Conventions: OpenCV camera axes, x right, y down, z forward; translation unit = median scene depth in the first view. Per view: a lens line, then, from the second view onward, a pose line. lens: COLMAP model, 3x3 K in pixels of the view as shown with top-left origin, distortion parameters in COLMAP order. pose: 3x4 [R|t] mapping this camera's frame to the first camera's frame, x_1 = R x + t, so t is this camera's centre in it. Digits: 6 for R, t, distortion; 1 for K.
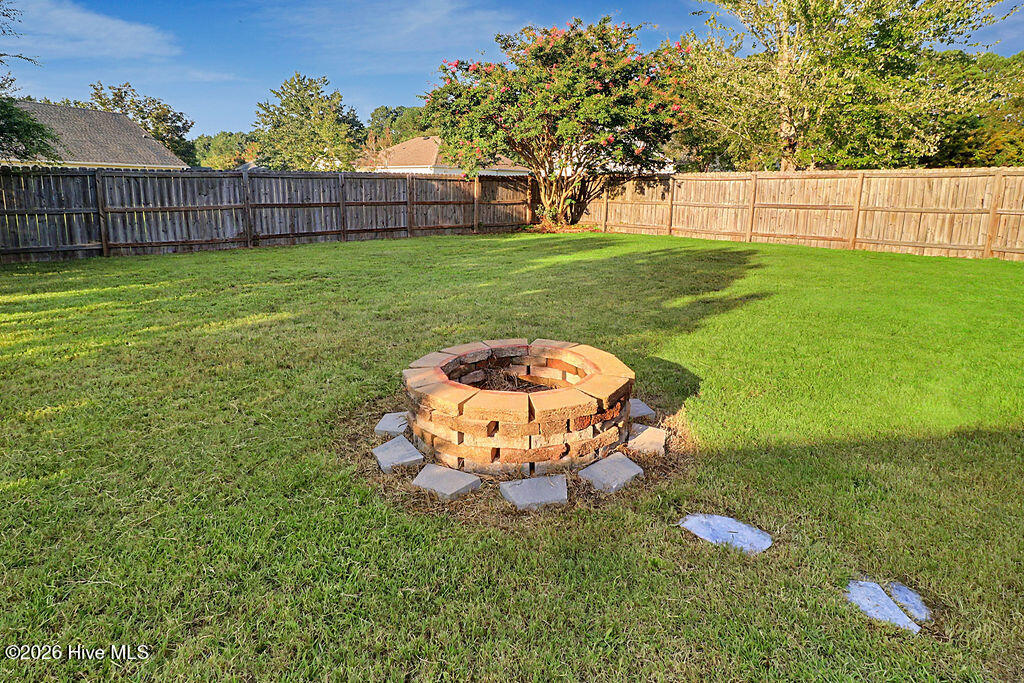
lens RADIAL K [[534.7, 0, 502.6], [0, 534.7, 318.0], [0, 0, 1]] dist [-0.004289, -0.000695]
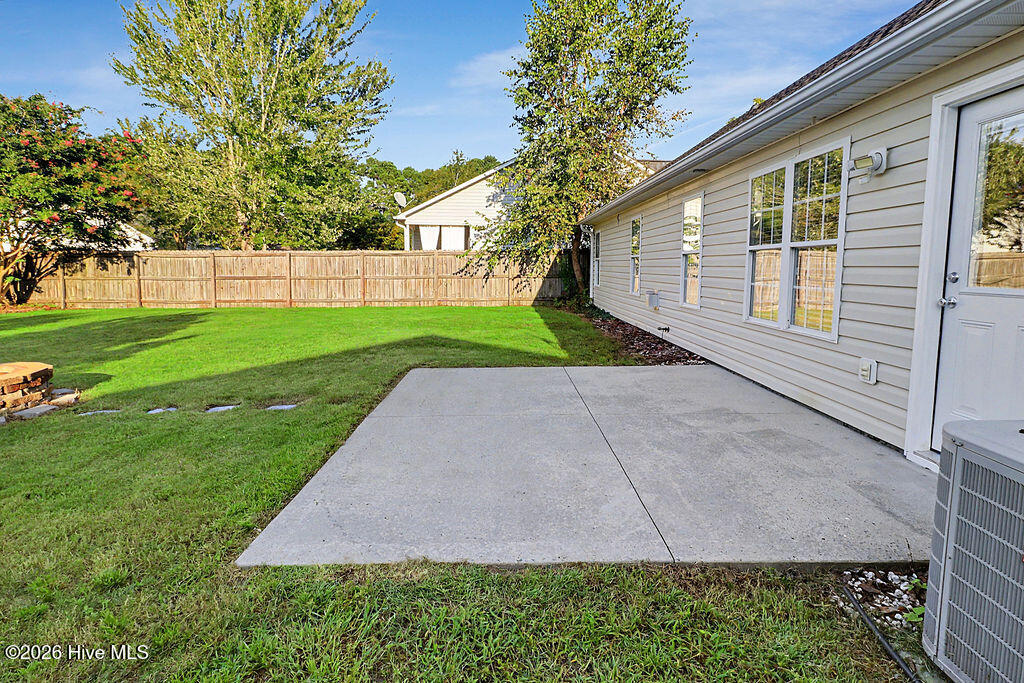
lens RADIAL K [[534.7, 0, 502.6], [0, 534.7, 318.0], [0, 0, 1]] dist [-0.004289, -0.000695]
pose [[0.654813, -0.079309, 0.751619, -0.015645], [0.181893, 0.981786, -0.054871, 0.053648], [-0.733577, 0.172645, 0.657312, -0.218262]]
